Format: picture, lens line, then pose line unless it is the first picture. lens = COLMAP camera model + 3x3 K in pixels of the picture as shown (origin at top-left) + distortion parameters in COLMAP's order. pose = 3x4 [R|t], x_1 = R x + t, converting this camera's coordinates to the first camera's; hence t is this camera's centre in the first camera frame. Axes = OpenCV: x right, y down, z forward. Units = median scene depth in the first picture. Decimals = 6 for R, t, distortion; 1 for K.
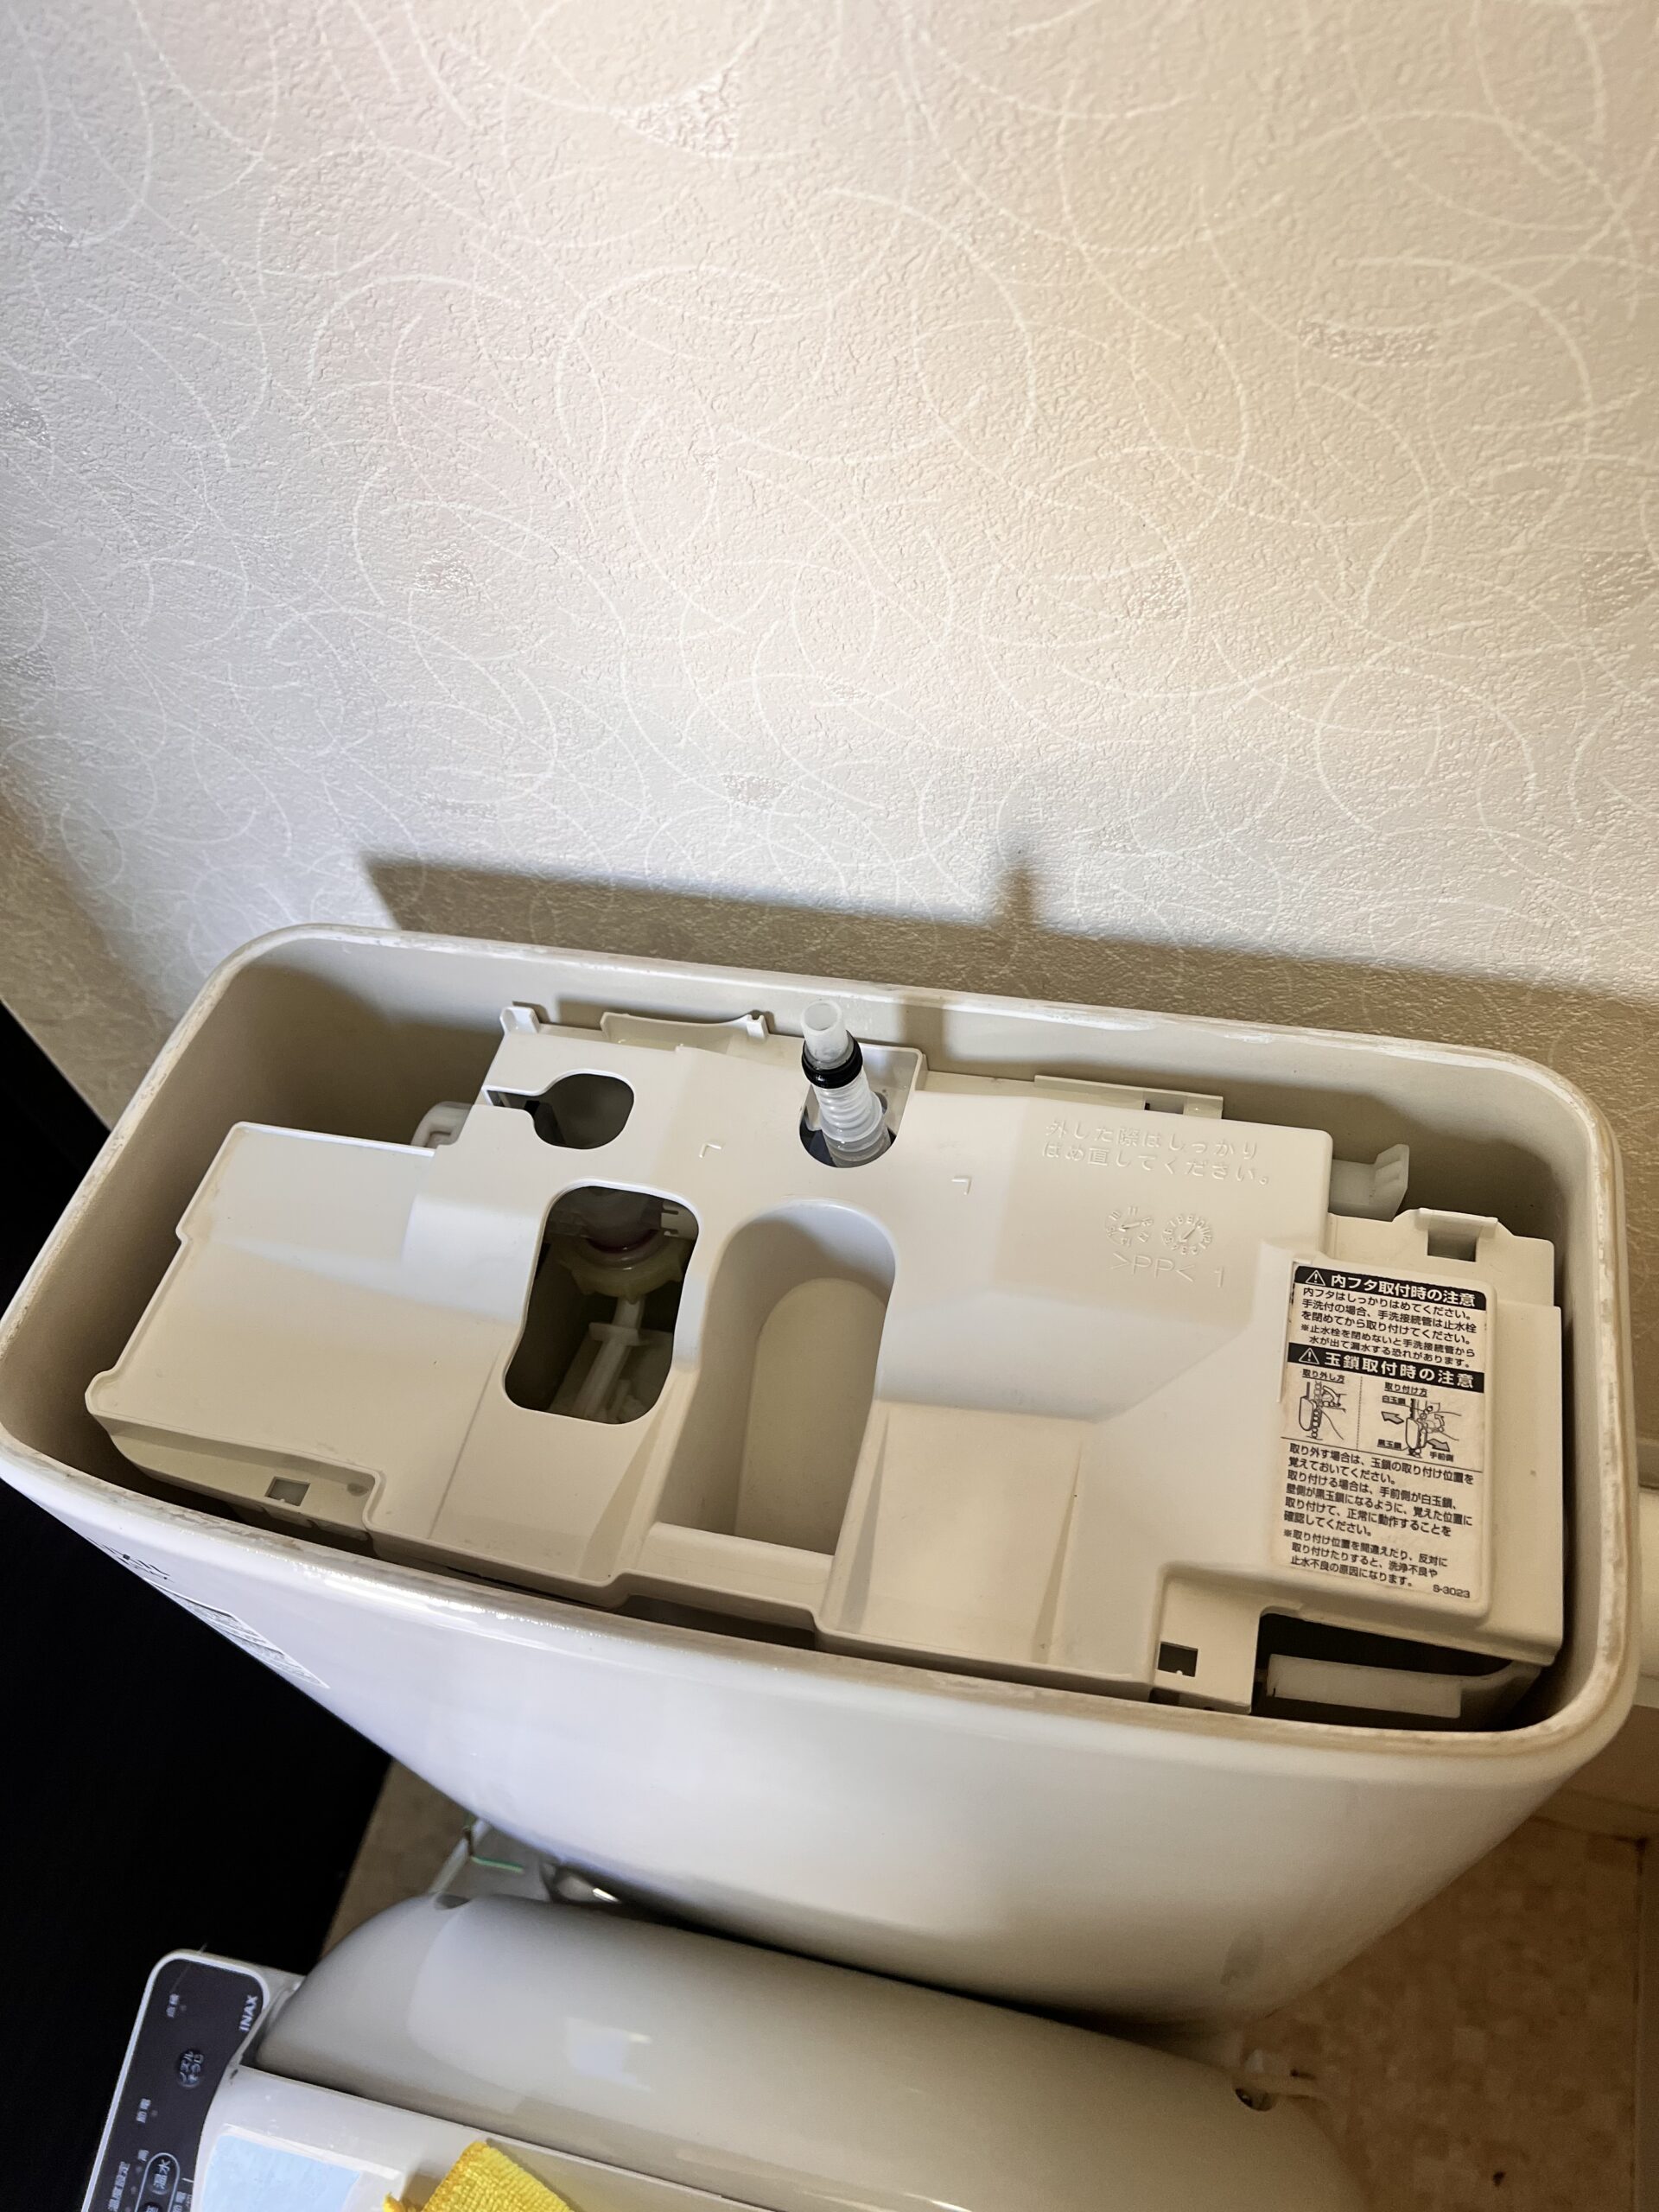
lens RADIAL K [[1669.9, 0, 813.4], [0, 1669.9, 1105.0], [0, 0, 1]] dist [0.028263, -0.023807]
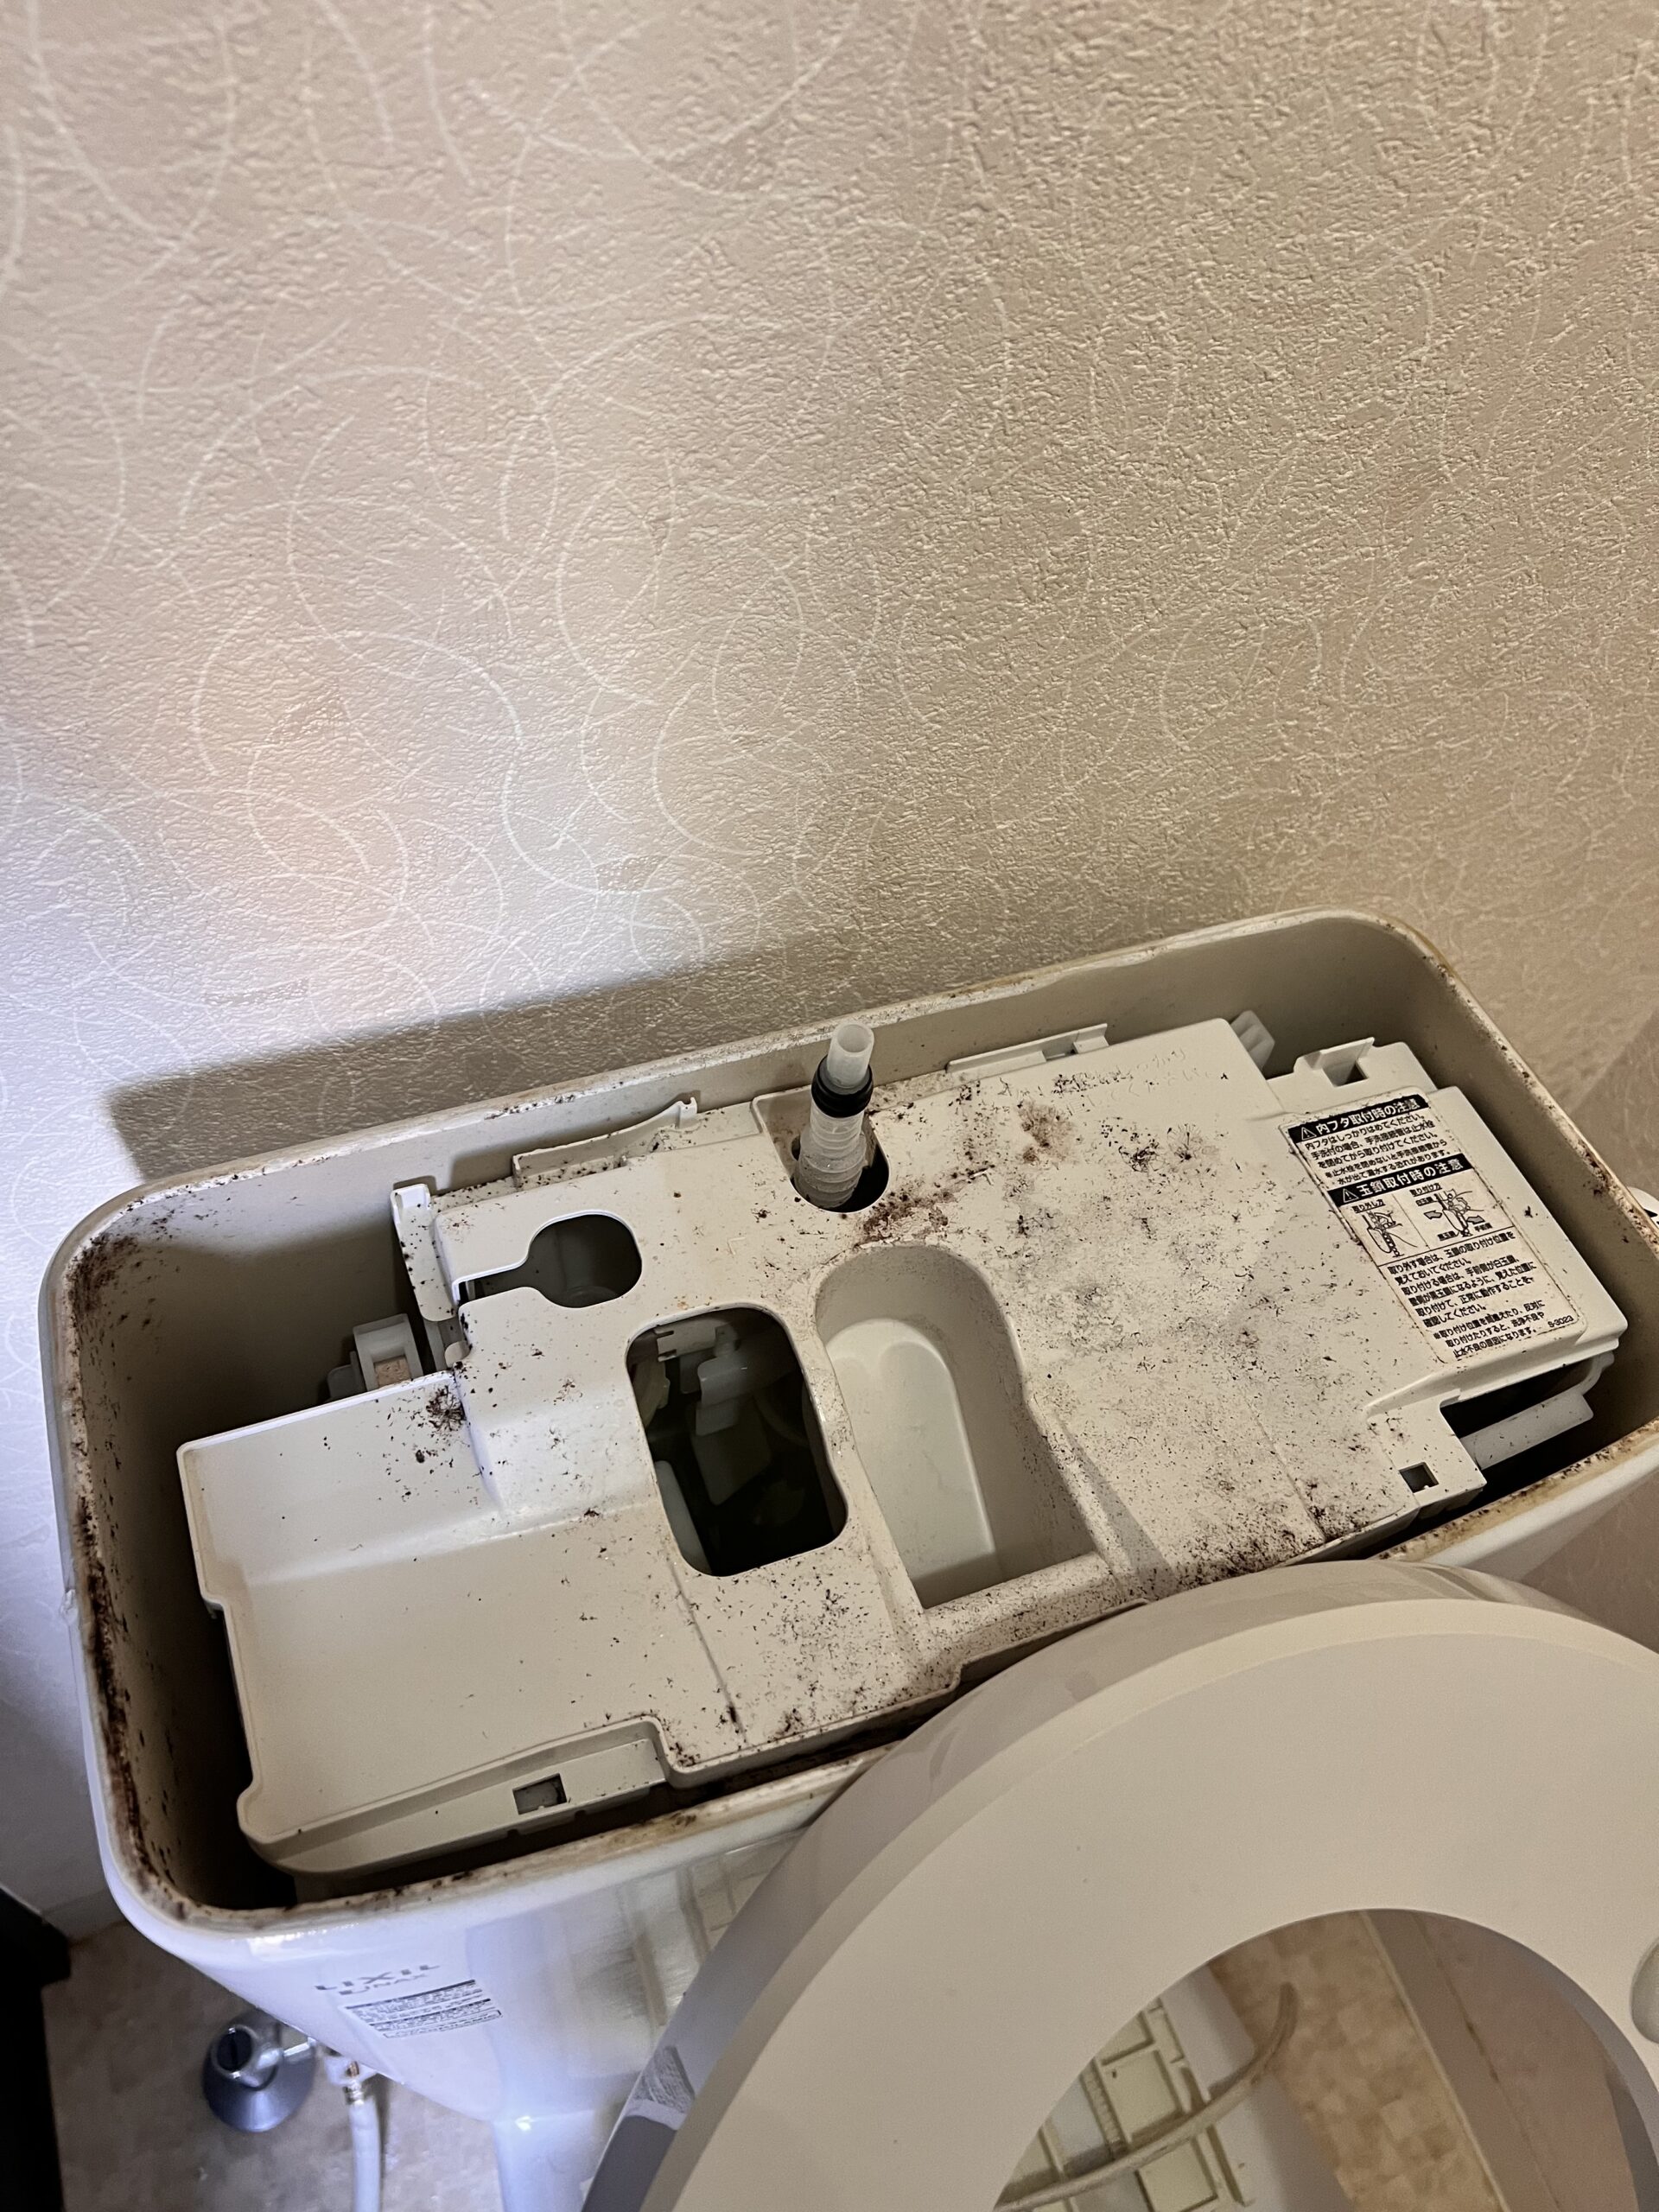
lens RADIAL K [[1669.9, 0, 819.5], [0, 1669.9, 1117.0], [0, 0, 1]] dist [0.028263, -0.023807]
pose [[0.809830, -0.340059, 0.478054, -0.535106], [0.346506, 0.934801, 0.077977, -0.116255], [-0.473402, 0.102500, 0.874862, 0.172423]]
